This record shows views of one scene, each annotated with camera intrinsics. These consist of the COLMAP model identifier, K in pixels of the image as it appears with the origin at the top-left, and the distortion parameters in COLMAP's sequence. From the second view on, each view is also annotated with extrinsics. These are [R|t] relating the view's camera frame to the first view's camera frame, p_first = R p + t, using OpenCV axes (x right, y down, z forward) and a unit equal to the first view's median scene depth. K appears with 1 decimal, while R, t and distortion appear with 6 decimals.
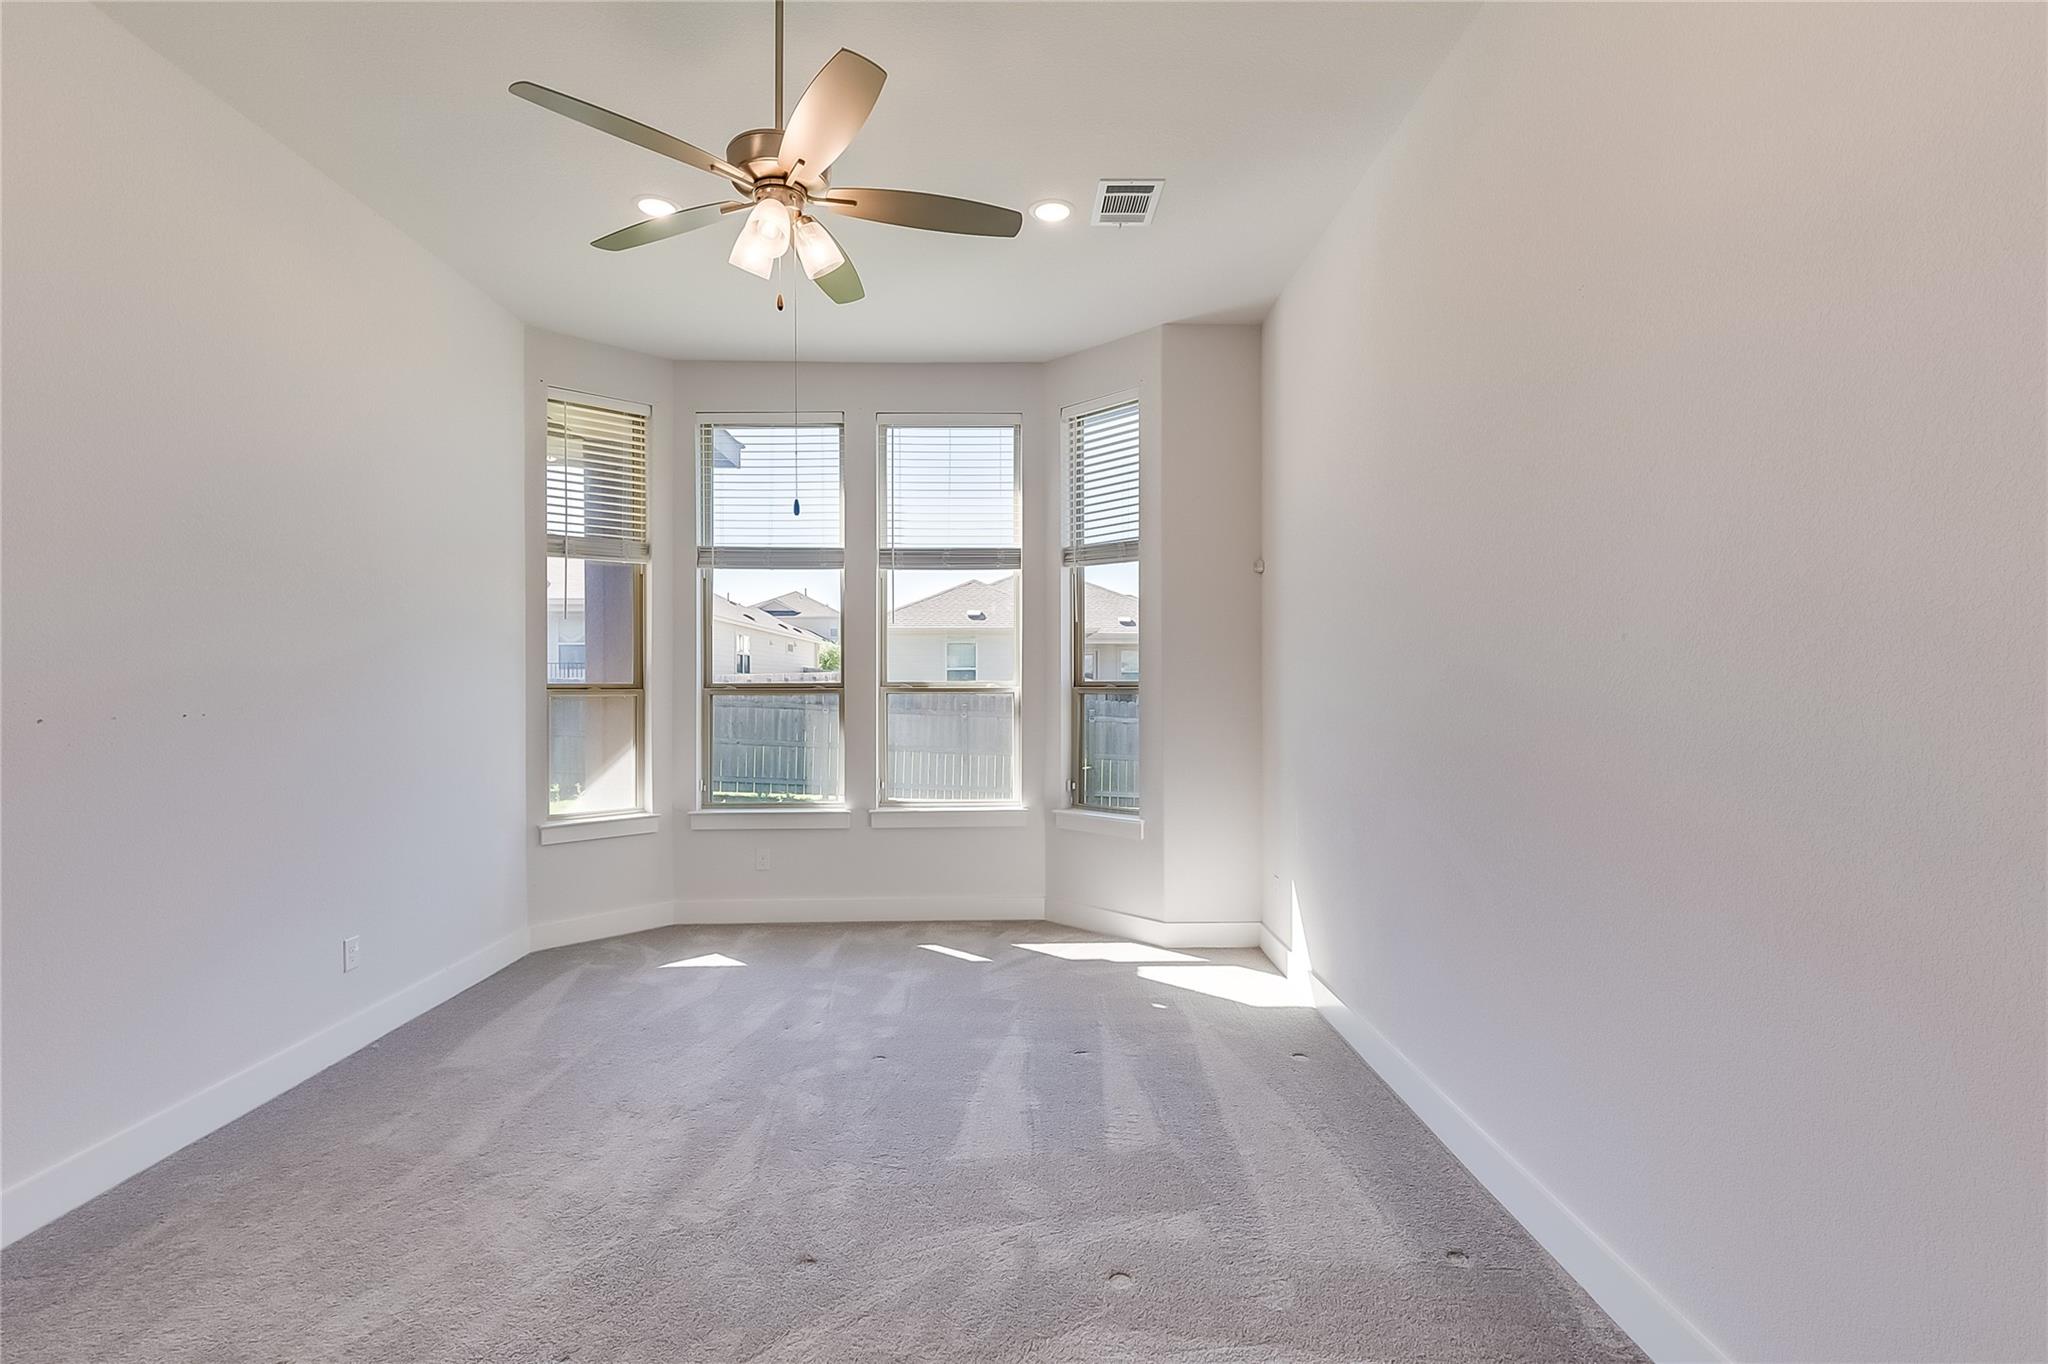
lens RADIAL K [[929.2, 0, 1026.1], [0, 929.2, 690.2], [0, 0, 1]] dist [0.006161, 0.000361]
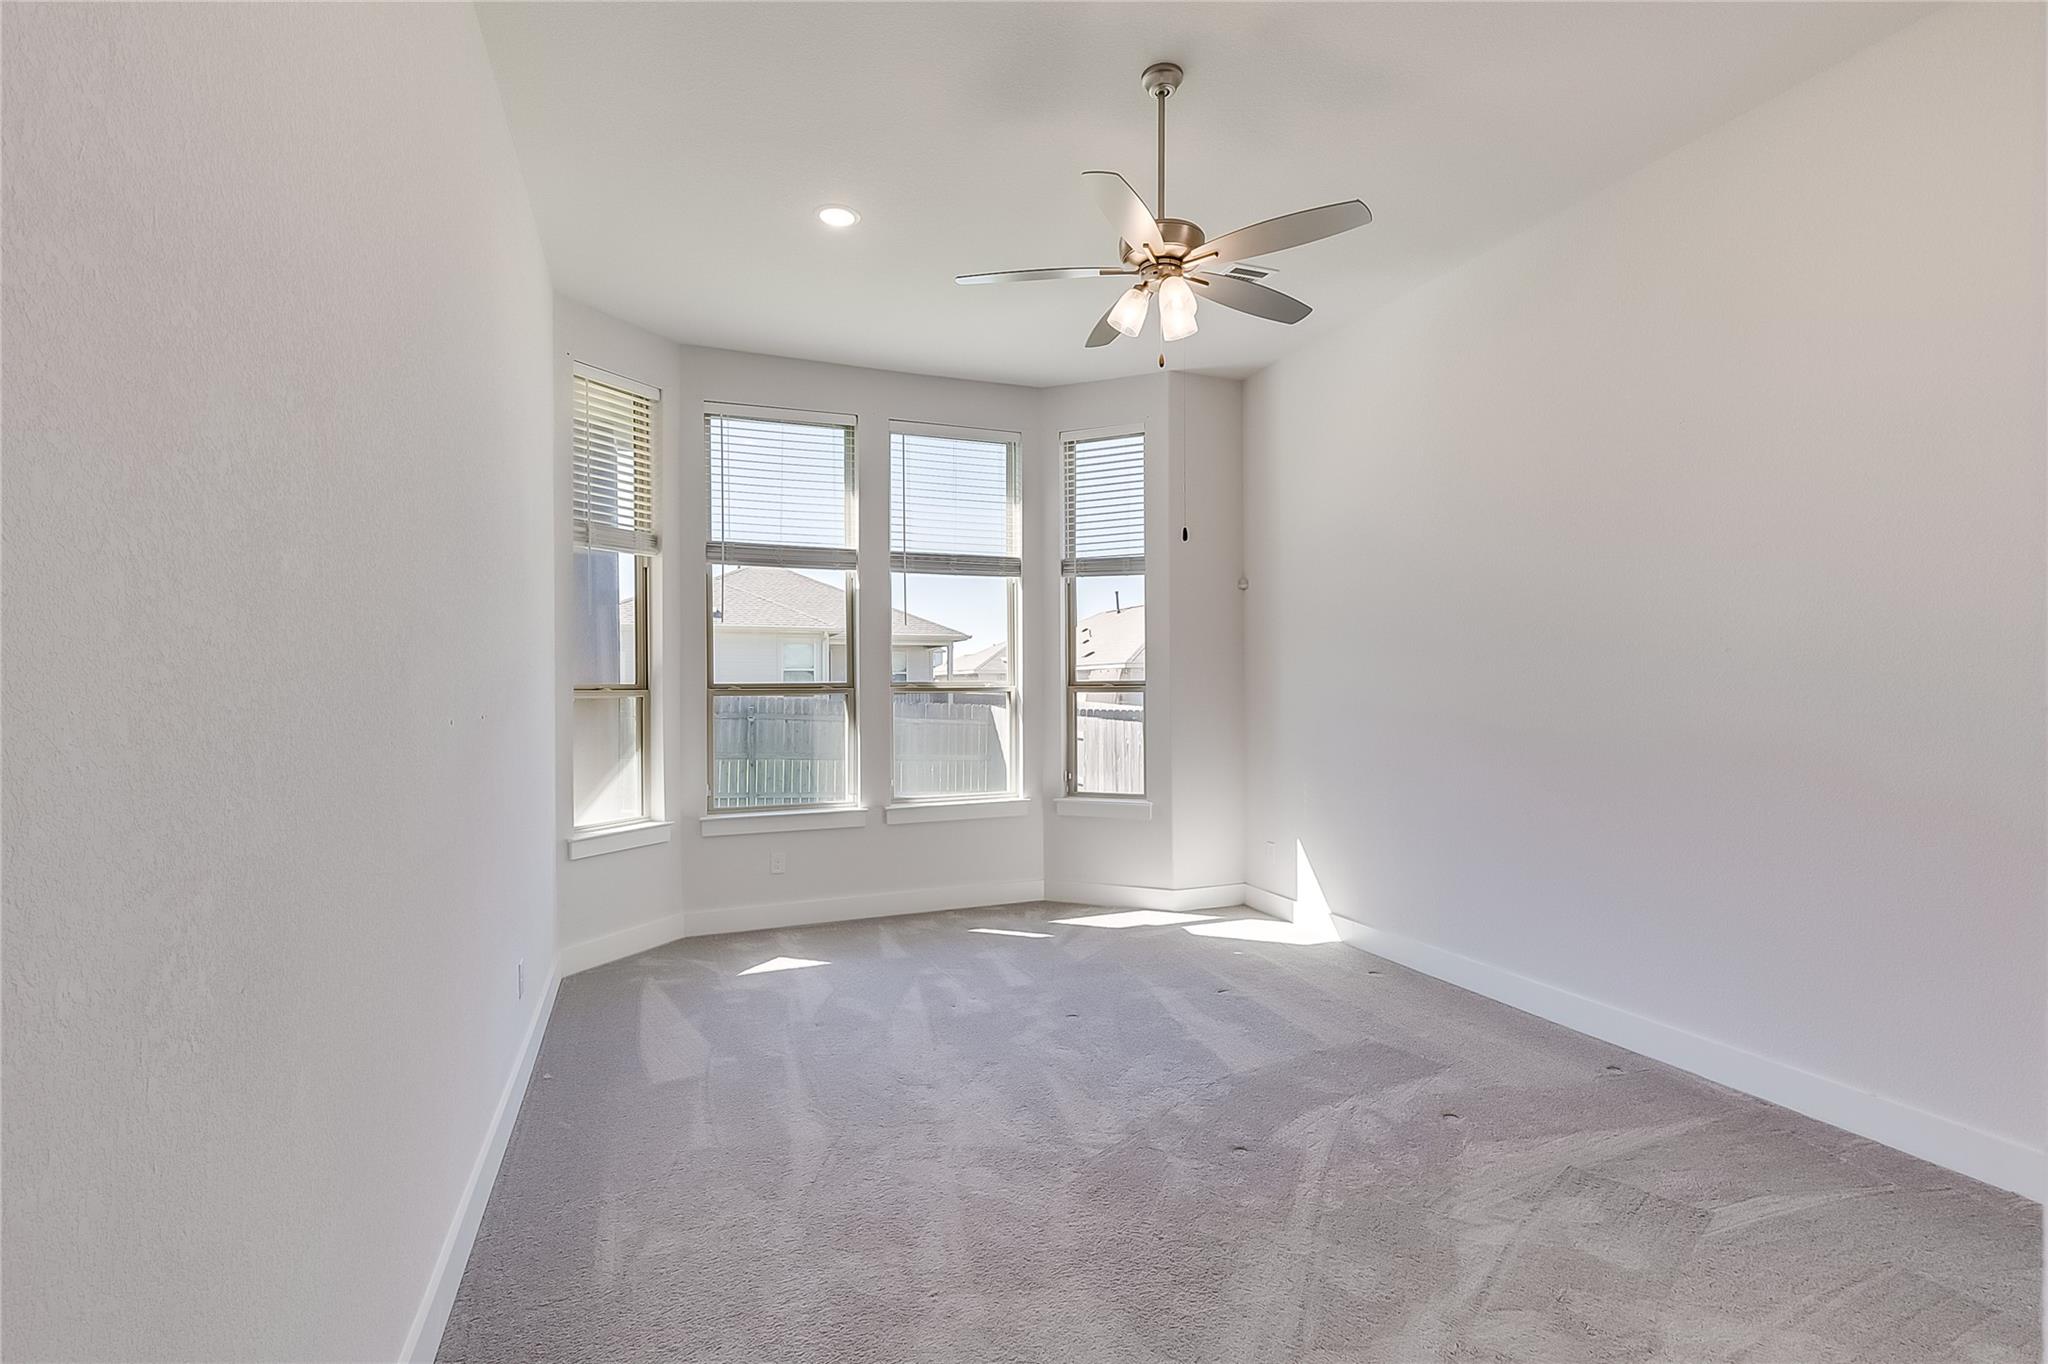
lens RADIAL K [[950.6, 0, 1024.2], [0, 950.6, 690.8], [0, 0, 1]] dist [0.005533, 0.000051]
pose [[0.934558, -0.004354, 0.355785, -0.402129], [0.005551, 0.999982, -0.002344, 0.004242], [-0.355769, 0.004166, 0.934565, -0.031830]]
